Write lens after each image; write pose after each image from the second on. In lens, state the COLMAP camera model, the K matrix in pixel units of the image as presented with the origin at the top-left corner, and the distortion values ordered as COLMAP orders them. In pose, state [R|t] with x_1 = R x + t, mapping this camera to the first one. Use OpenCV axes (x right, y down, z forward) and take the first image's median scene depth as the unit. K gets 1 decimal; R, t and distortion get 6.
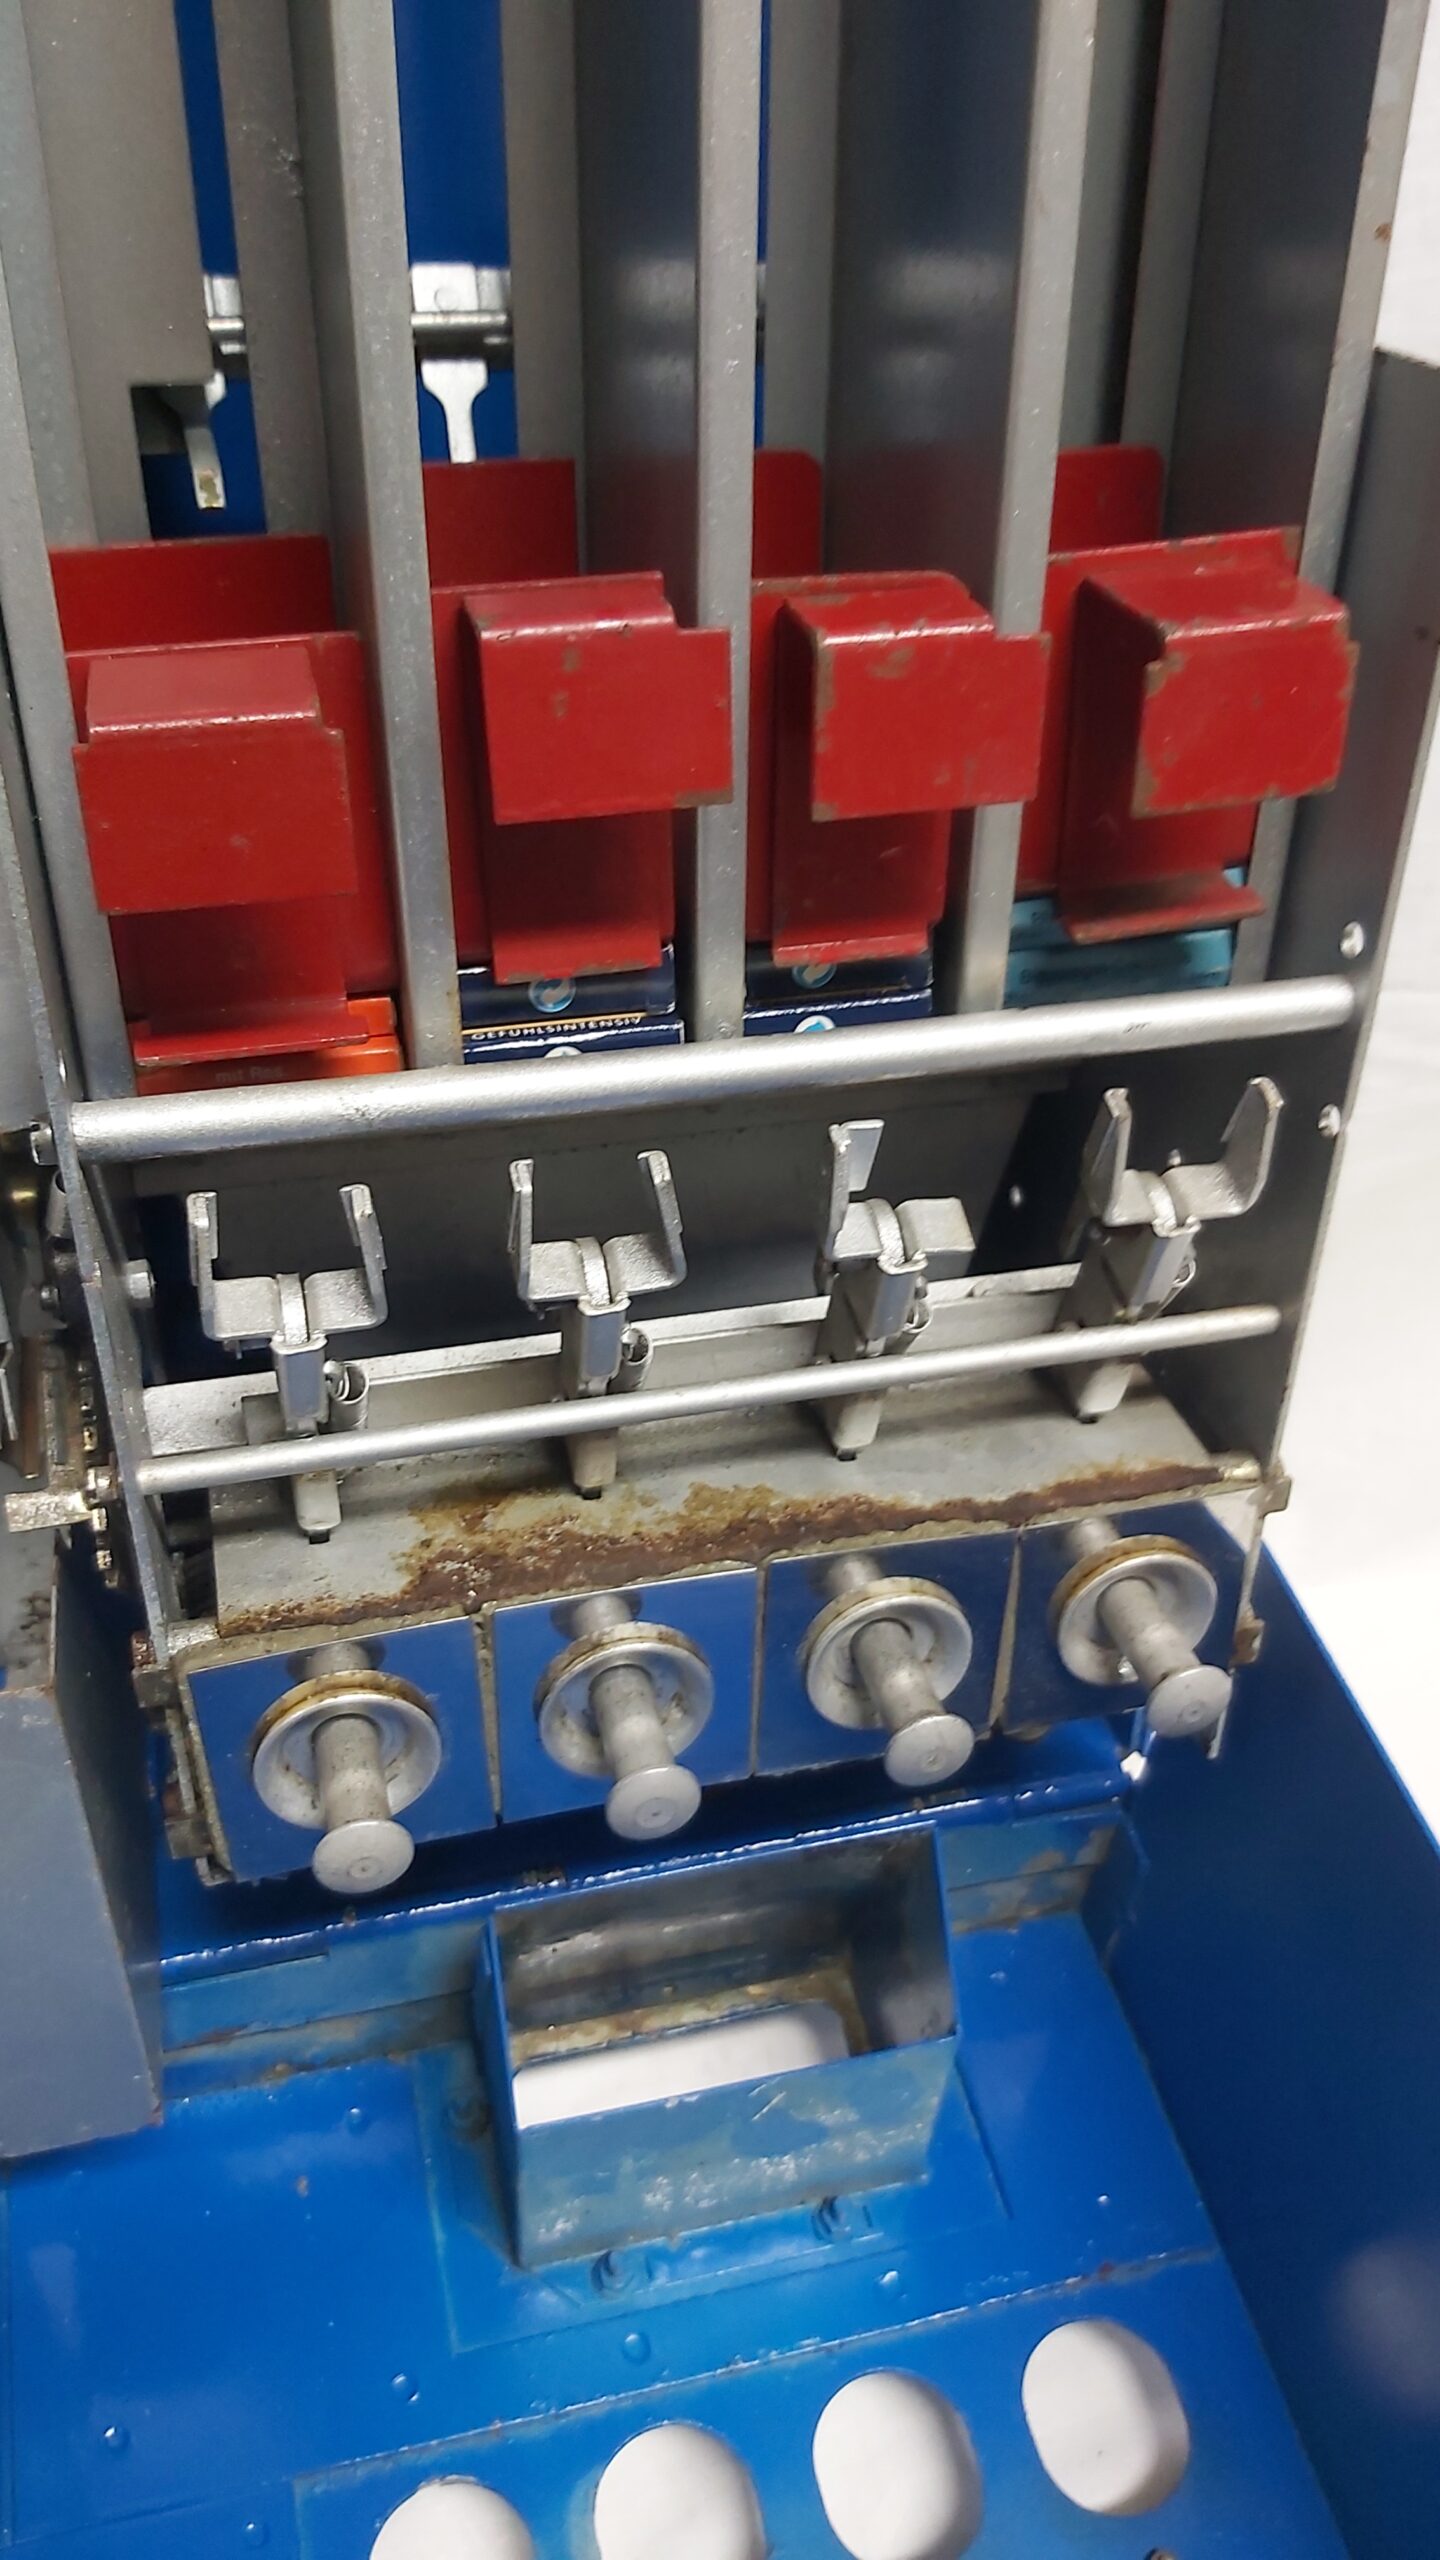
lens RADIAL K [[1990.2, 0, 720.0], [0, 1990.2, 1280.0], [0, 0, 1]] dist [0.139799, -0.352638]
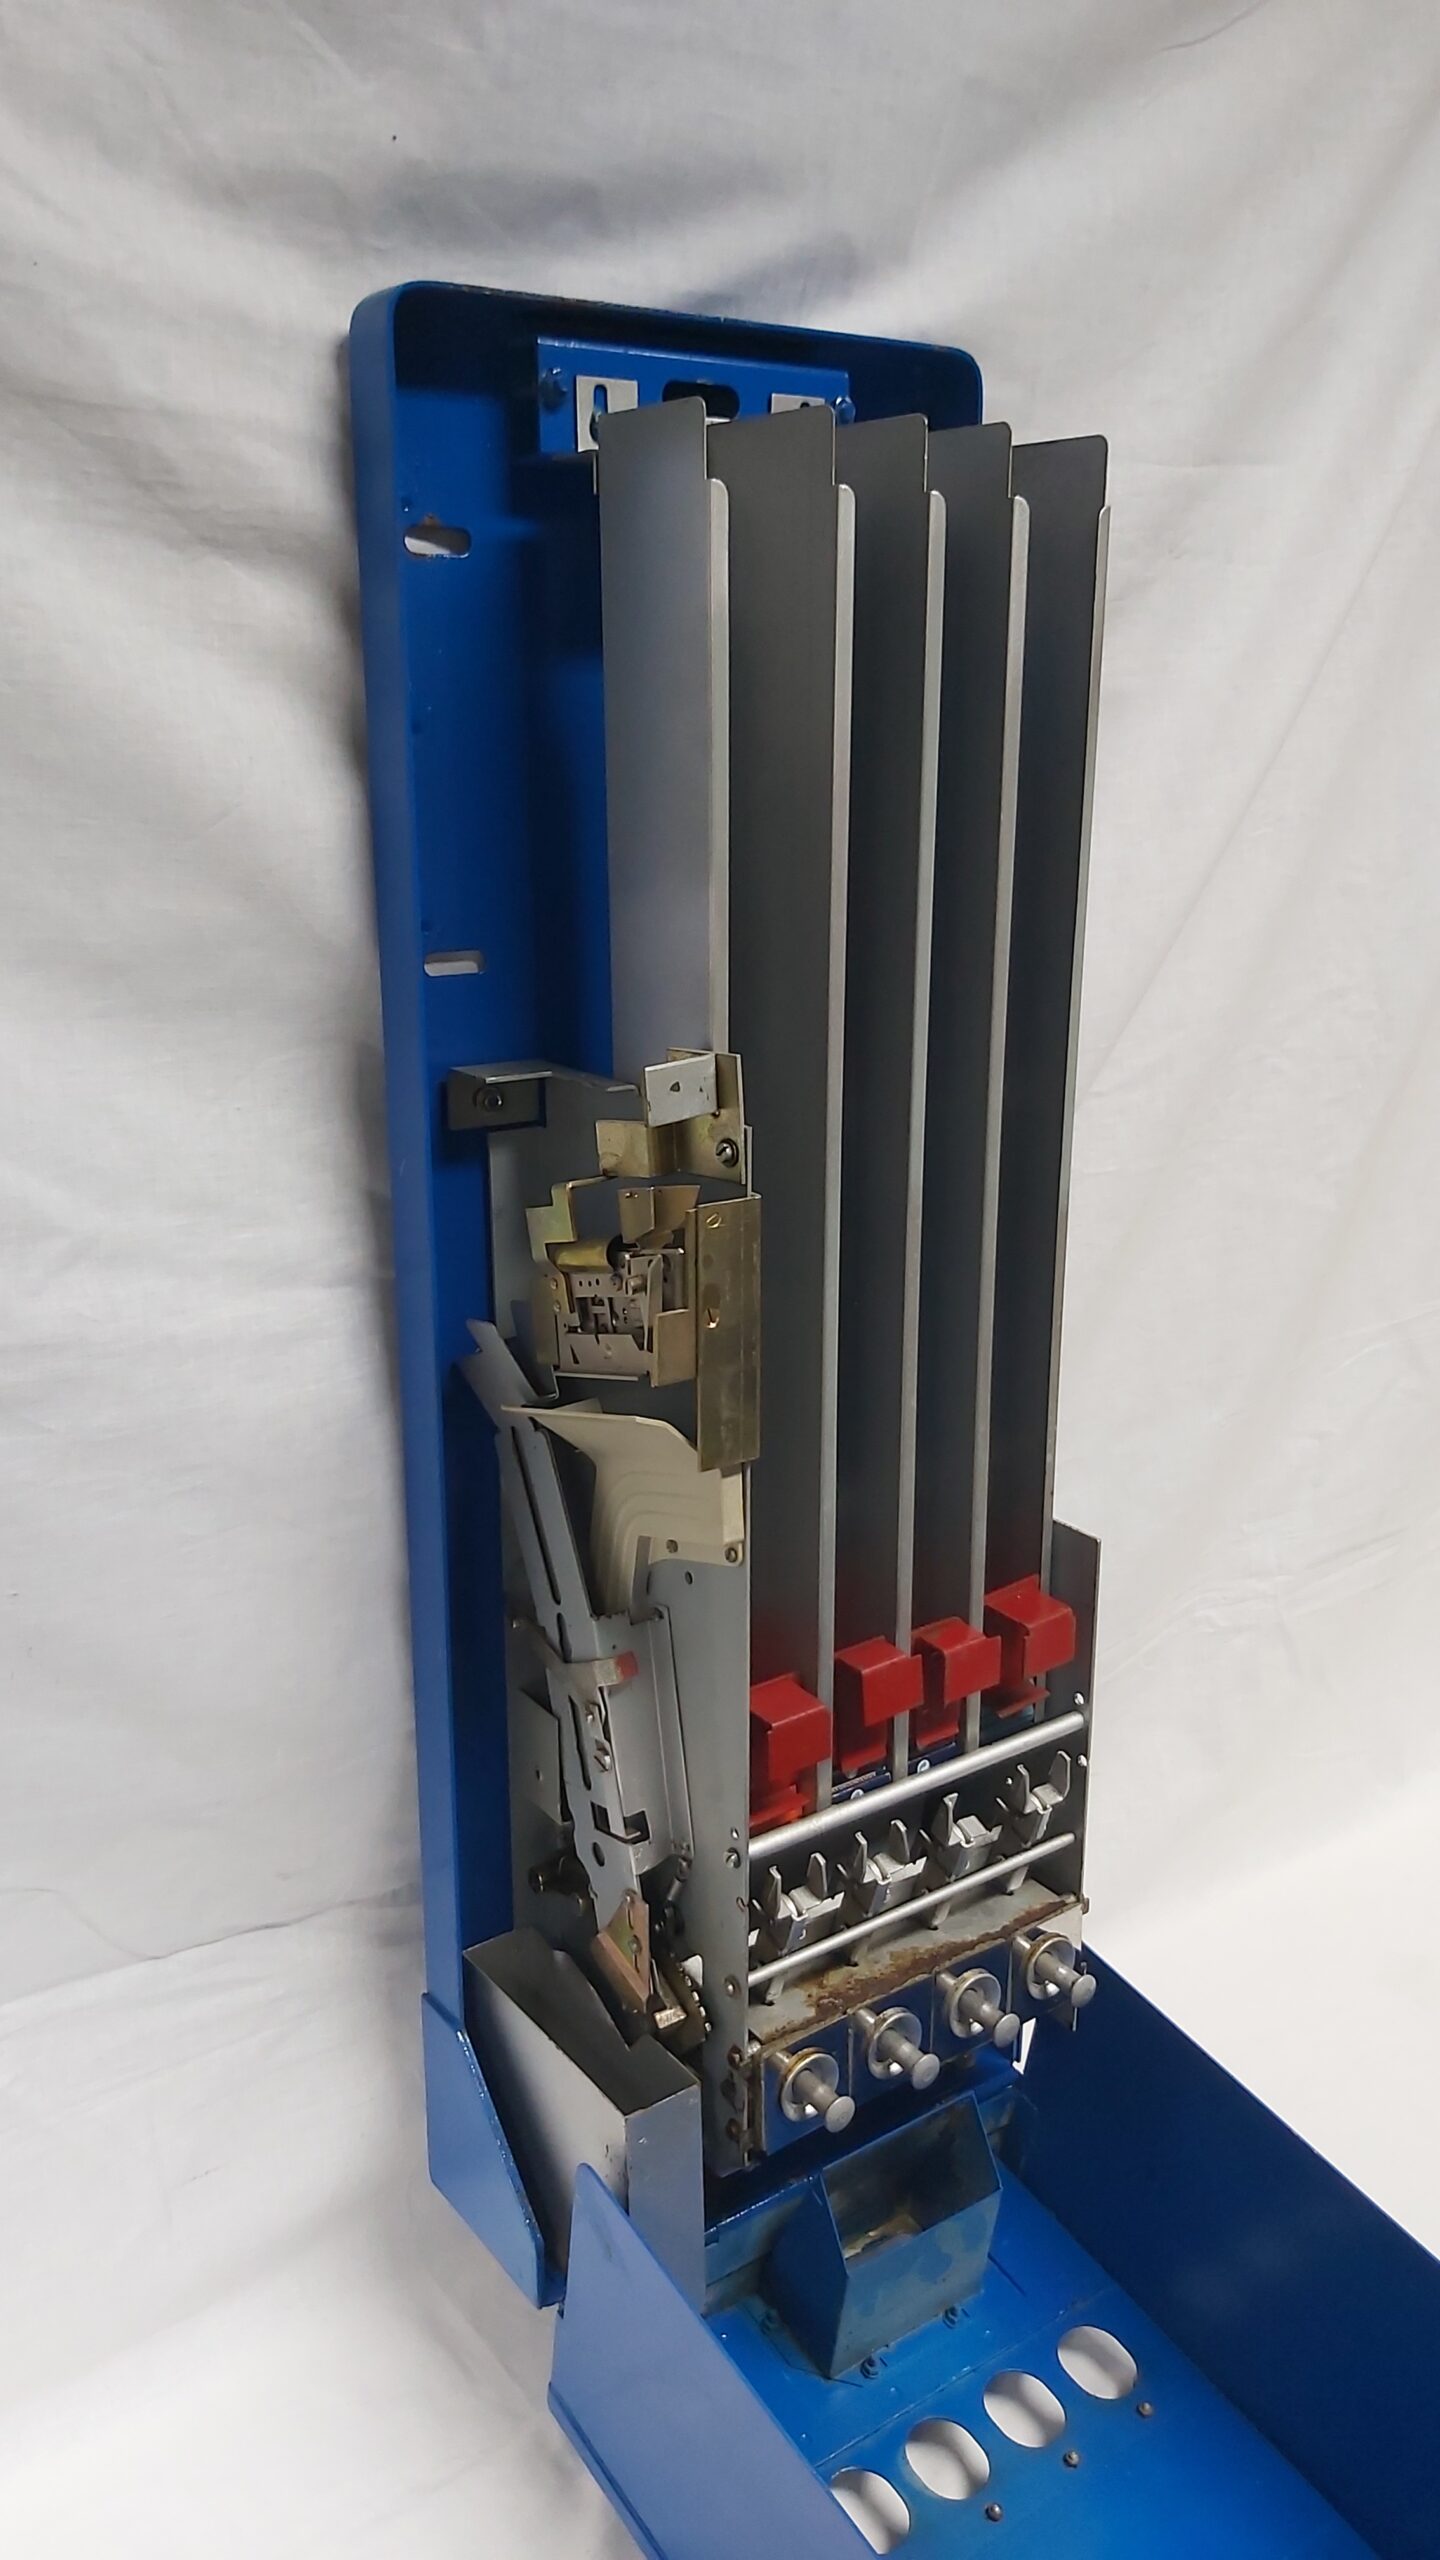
lens RADIAL K [[1997.5, 0, 720.0], [0, 1997.5, 1280.0], [0, 0, 1]] dist [0.050036, -0.116333]
pose [[0.934258, -0.114358, 0.337763, -1.040603], [0.207423, 0.944735, -0.253873, -0.107792], [-0.290064, 0.307243, 0.906347, -1.607112]]
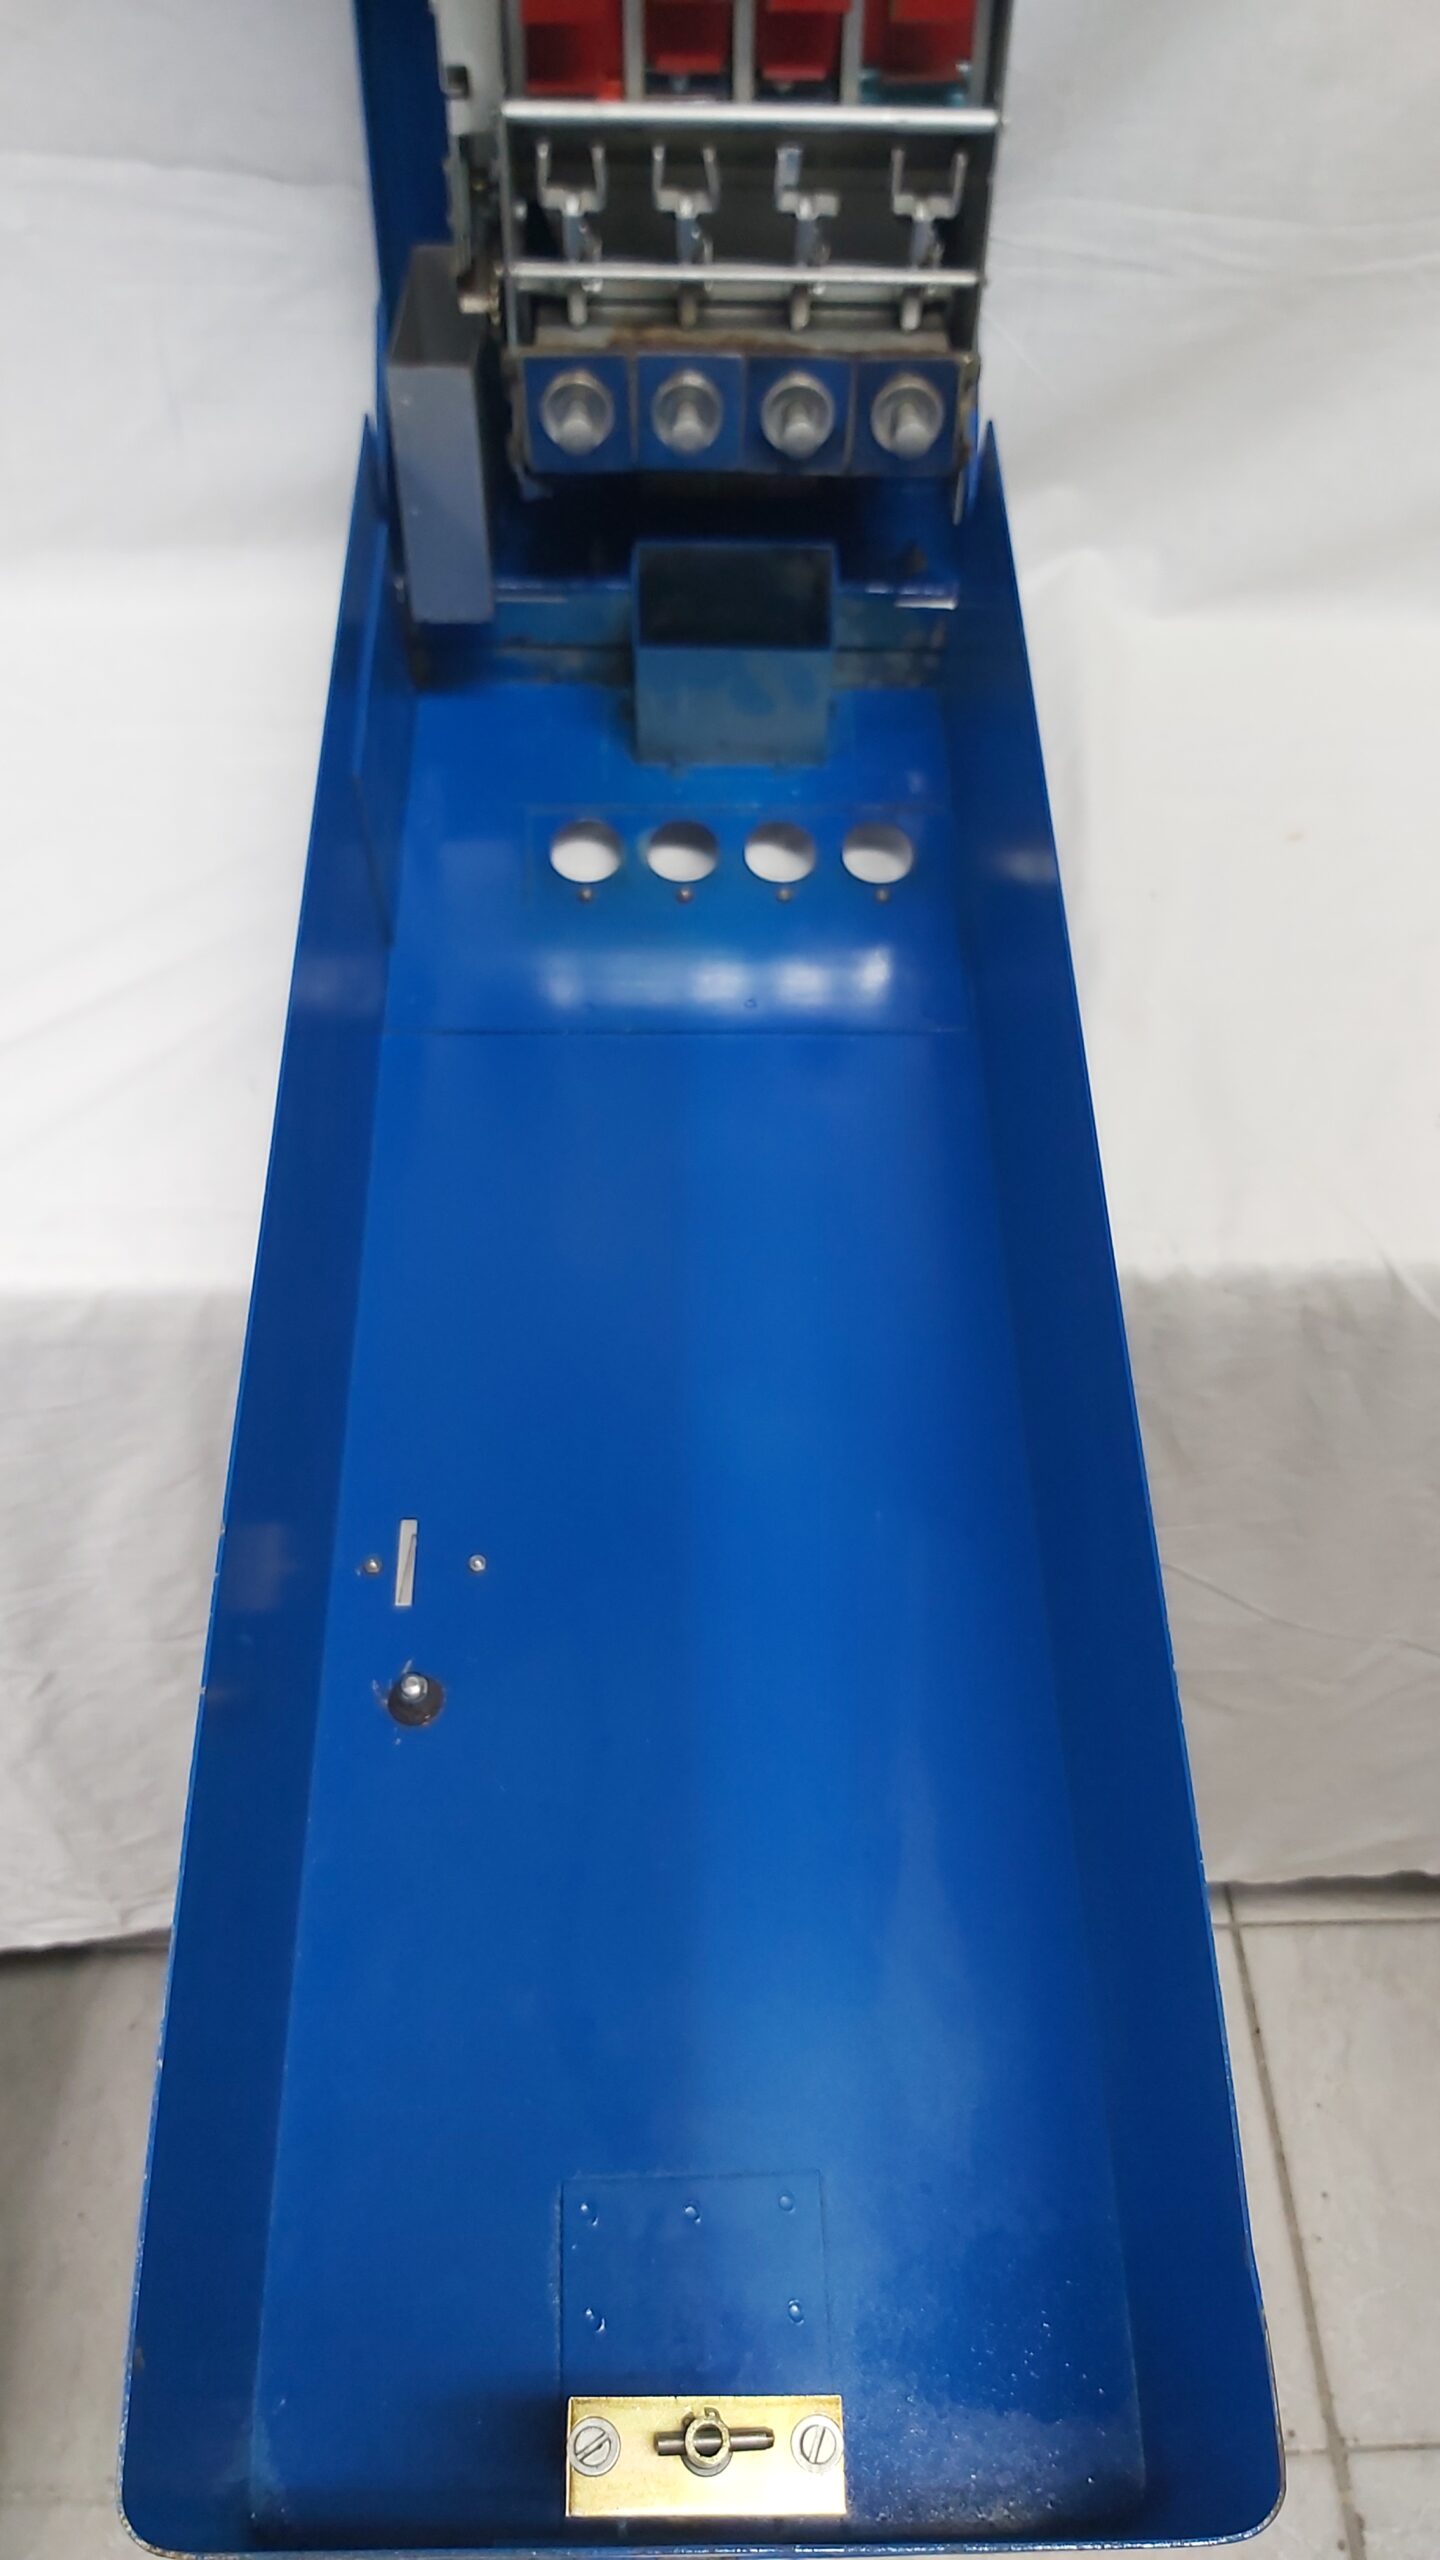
lens RADIAL K [[1997.5, 0, 720.0], [0, 1997.5, 1280.0], [0, 0, 1]] dist [0.050036, -0.116333]
pose [[0.972241, 0.174883, -0.155446, 0.589370], [-0.133735, 0.960478, 0.244126, 0.651562], [0.191996, -0.216561, 0.957204, -1.678553]]
